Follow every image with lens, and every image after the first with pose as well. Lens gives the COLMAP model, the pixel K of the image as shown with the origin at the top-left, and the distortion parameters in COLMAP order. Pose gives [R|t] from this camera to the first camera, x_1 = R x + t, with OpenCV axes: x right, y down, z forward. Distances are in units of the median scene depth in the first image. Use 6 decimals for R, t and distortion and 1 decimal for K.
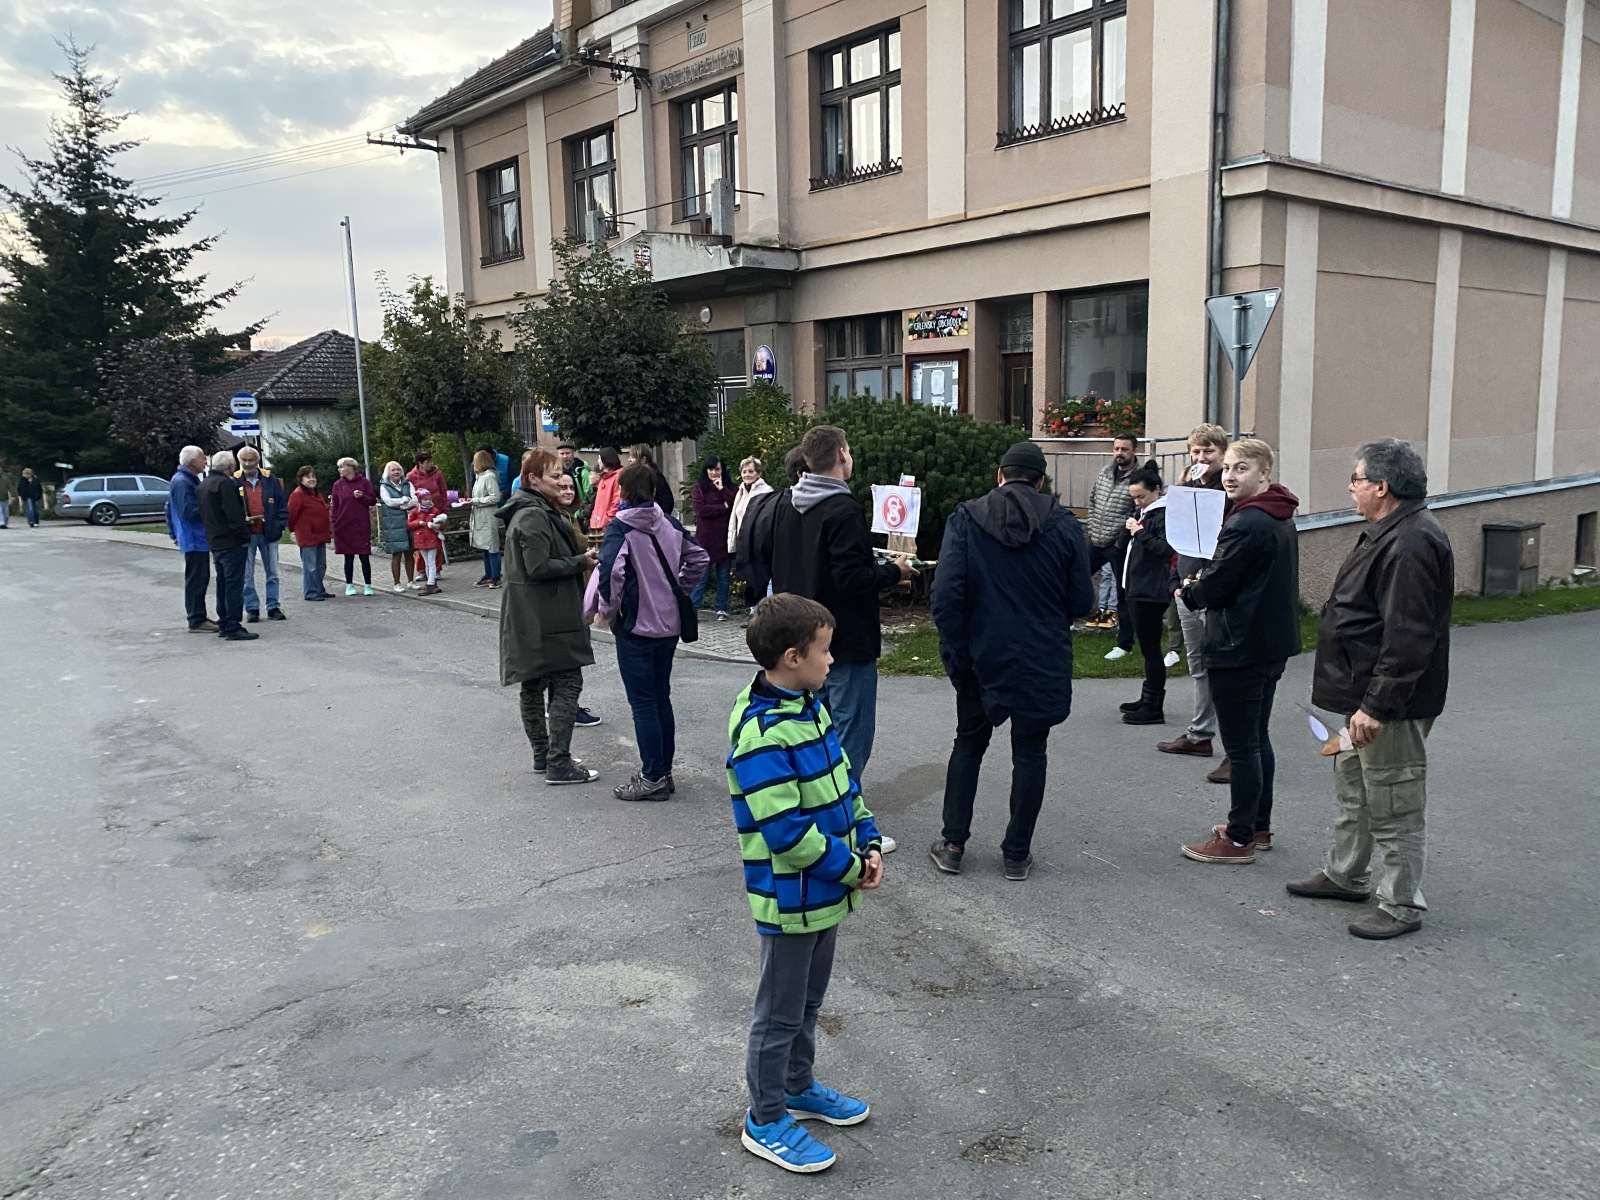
lens RADIAL K [[1205.4, 0, 796.6], [0, 1205.4, 607.1], [0, 0, 1]] dist [0.039879, -0.047080]
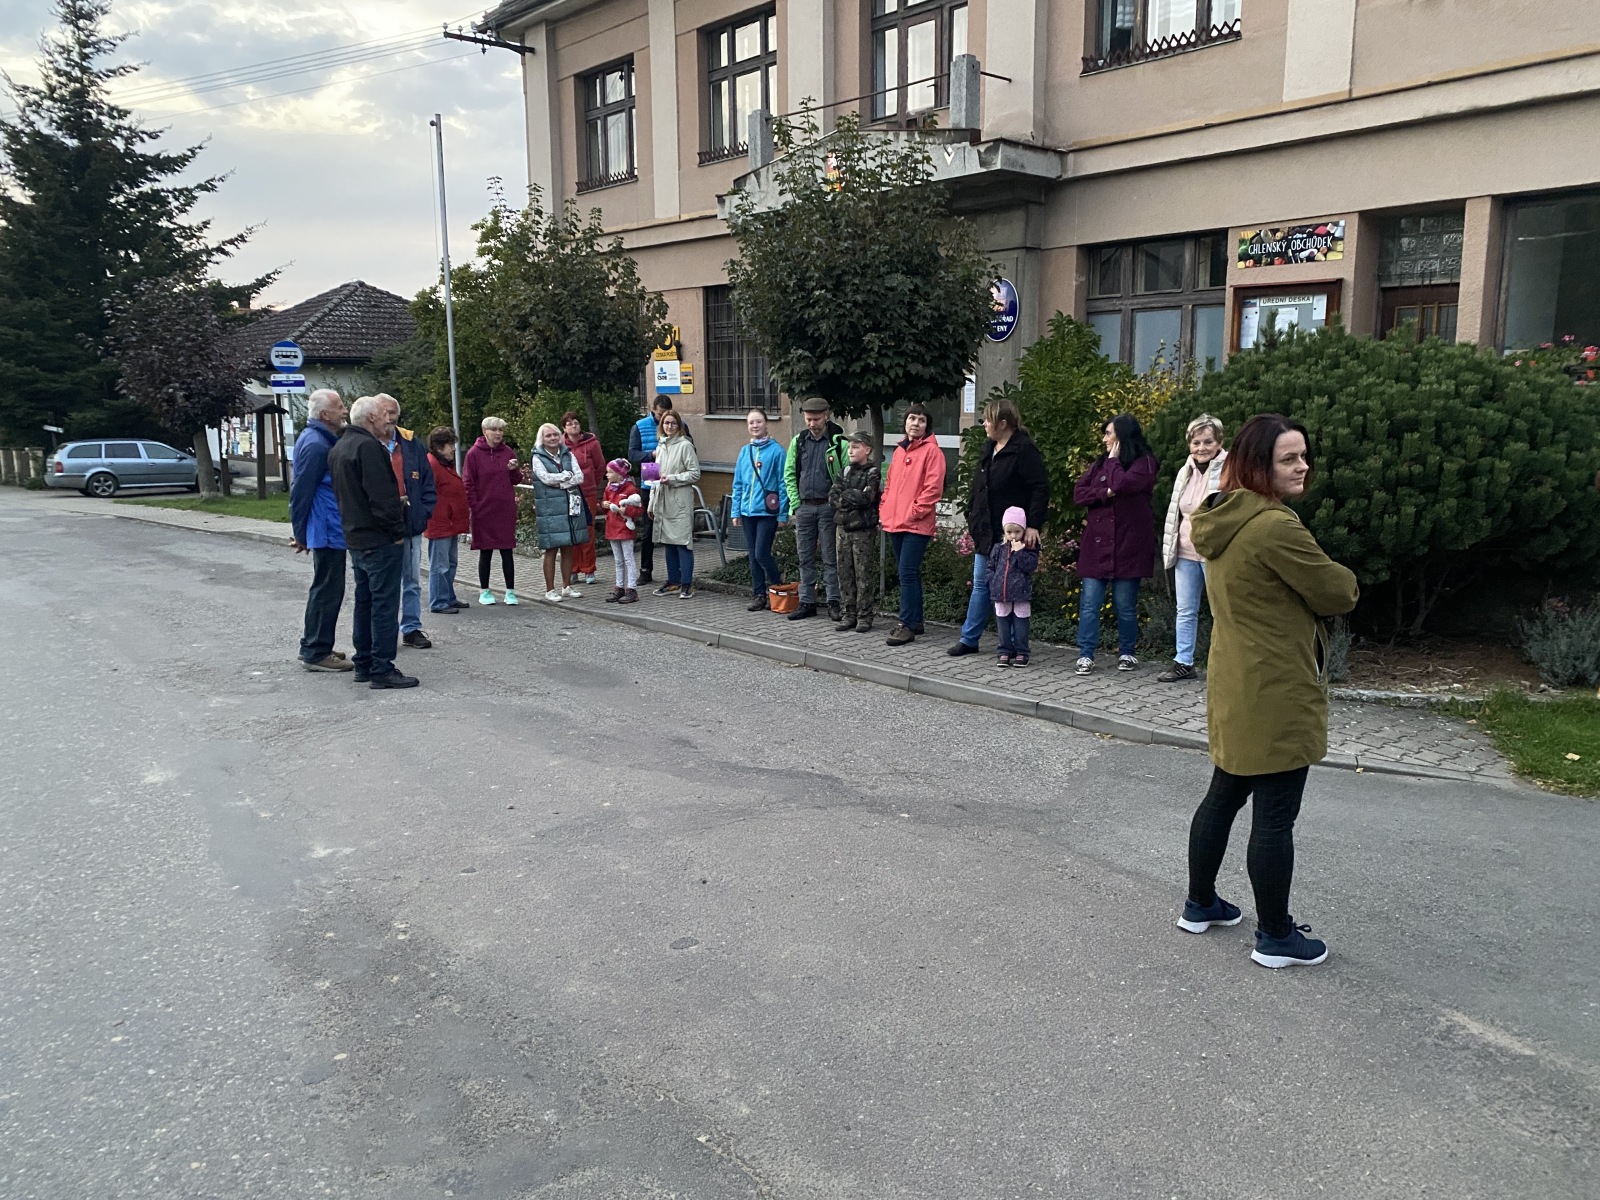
lens RADIAL K [[1205.4, 0, 794.4], [0, 1205.4, 603.8], [0, 0, 1]] dist [0.039879, -0.047080]
pose [[0.999778, 0.012900, 0.016689, -0.174598], [-0.013146, 0.999805, 0.014760, -0.021096], [-0.016495, -0.014976, 0.999752, 0.237553]]
